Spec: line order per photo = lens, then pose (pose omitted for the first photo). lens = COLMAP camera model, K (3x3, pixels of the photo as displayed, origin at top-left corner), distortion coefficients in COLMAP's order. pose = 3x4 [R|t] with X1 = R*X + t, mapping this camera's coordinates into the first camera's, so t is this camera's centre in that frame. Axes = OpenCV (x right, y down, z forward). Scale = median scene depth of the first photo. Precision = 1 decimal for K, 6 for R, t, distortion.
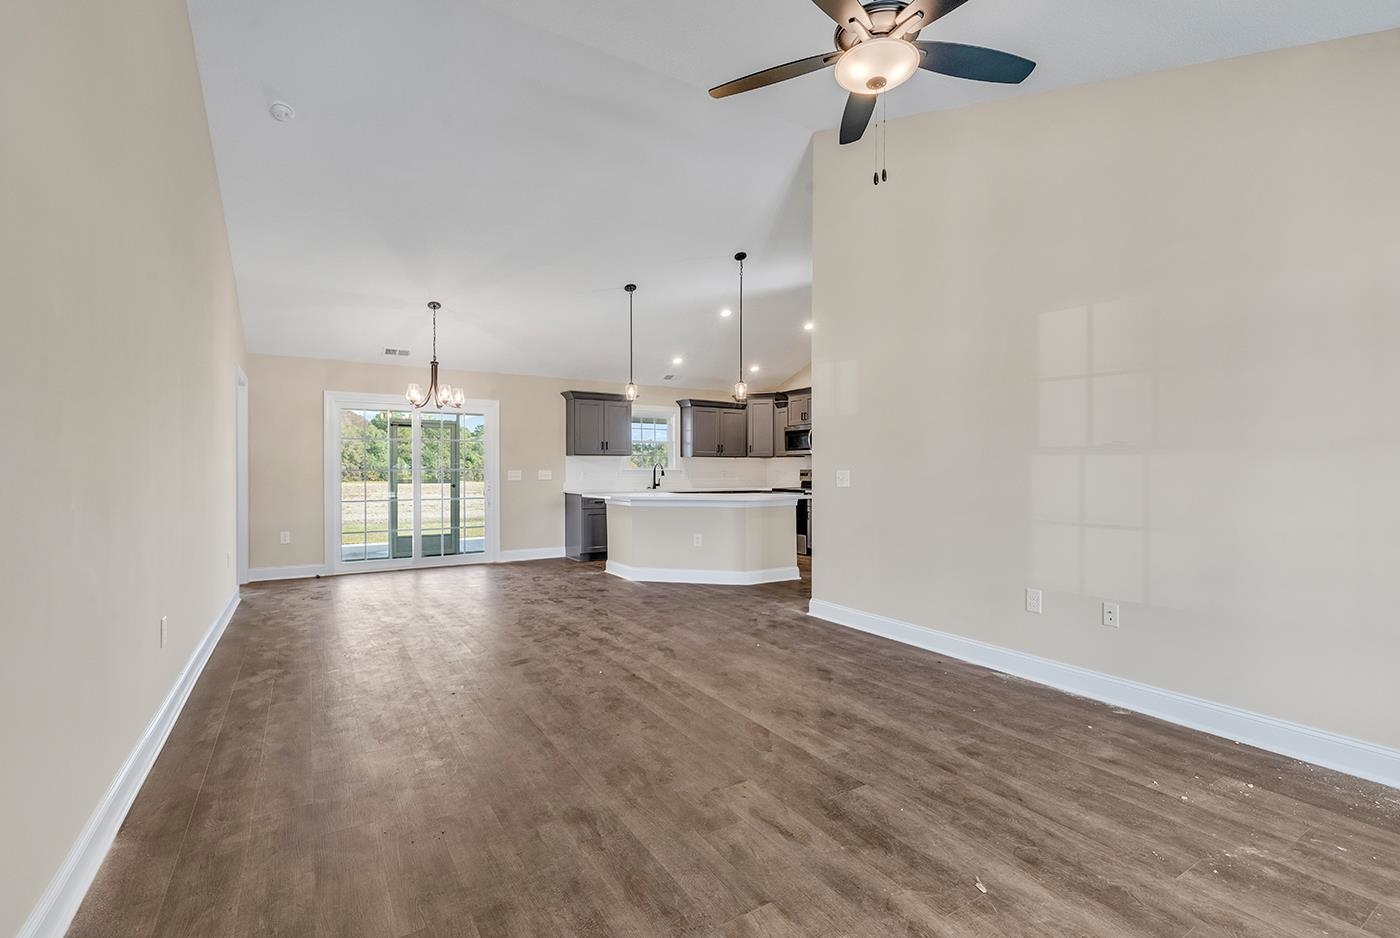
lens RADIAL K [[629.9, 0, 708.4], [0, 629.9, 472.6], [0, 0, 1]] dist [0.008912, -0.000623]
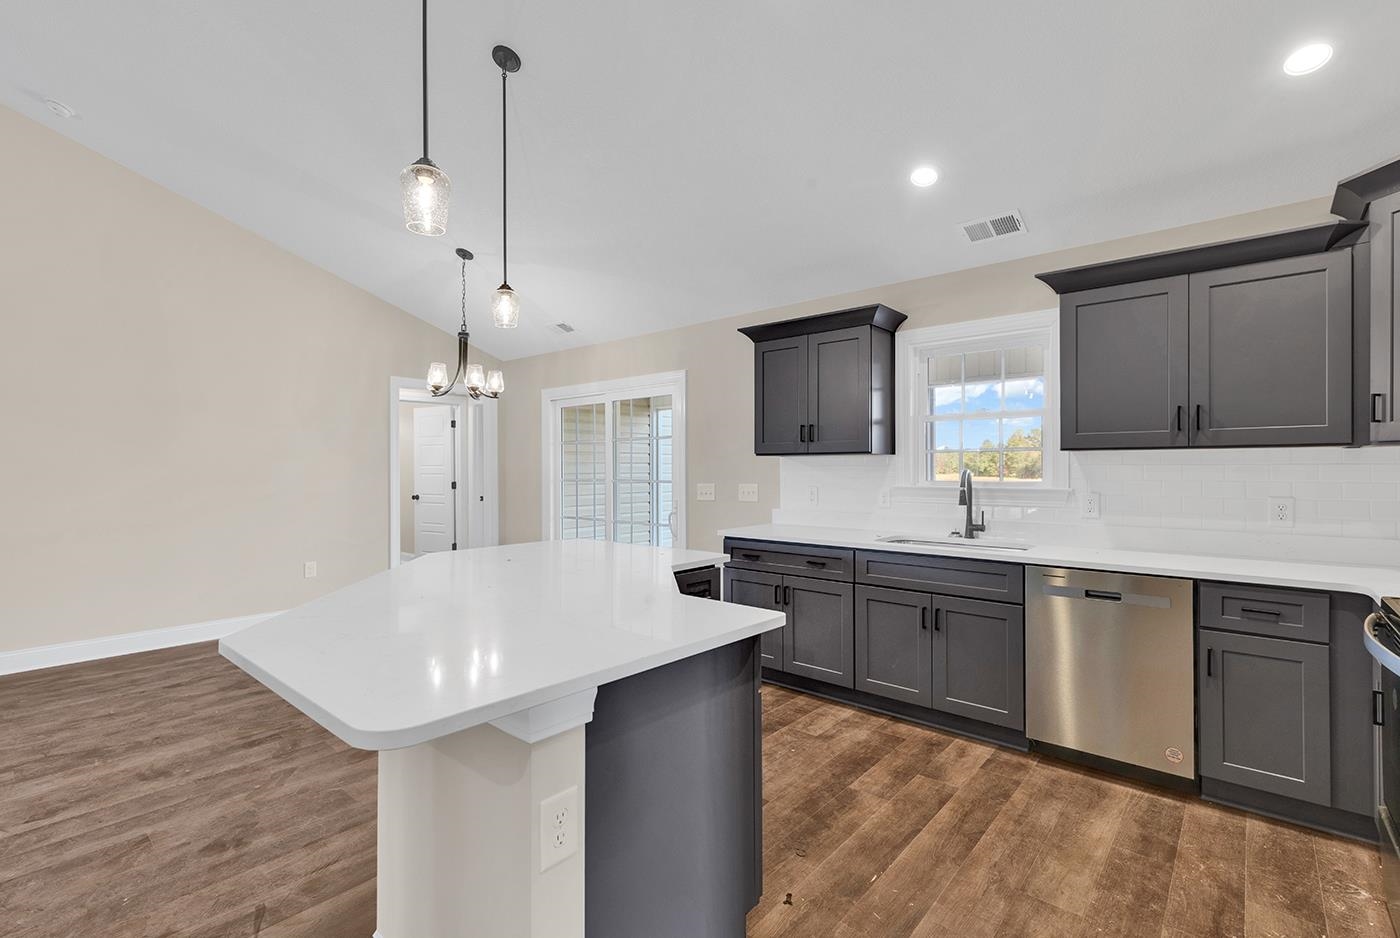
lens RADIAL K [[629.9, 0, 705.6], [0, 629.9, 466.6], [0, 0, 1]] dist [0.008912, -0.000623]
pose [[0.293399, -0.001220, -0.955989, 0.238266], [-0.001092, 0.999998, -0.001612, -0.016871], [0.955990, 0.001517, 0.293397, 0.753785]]
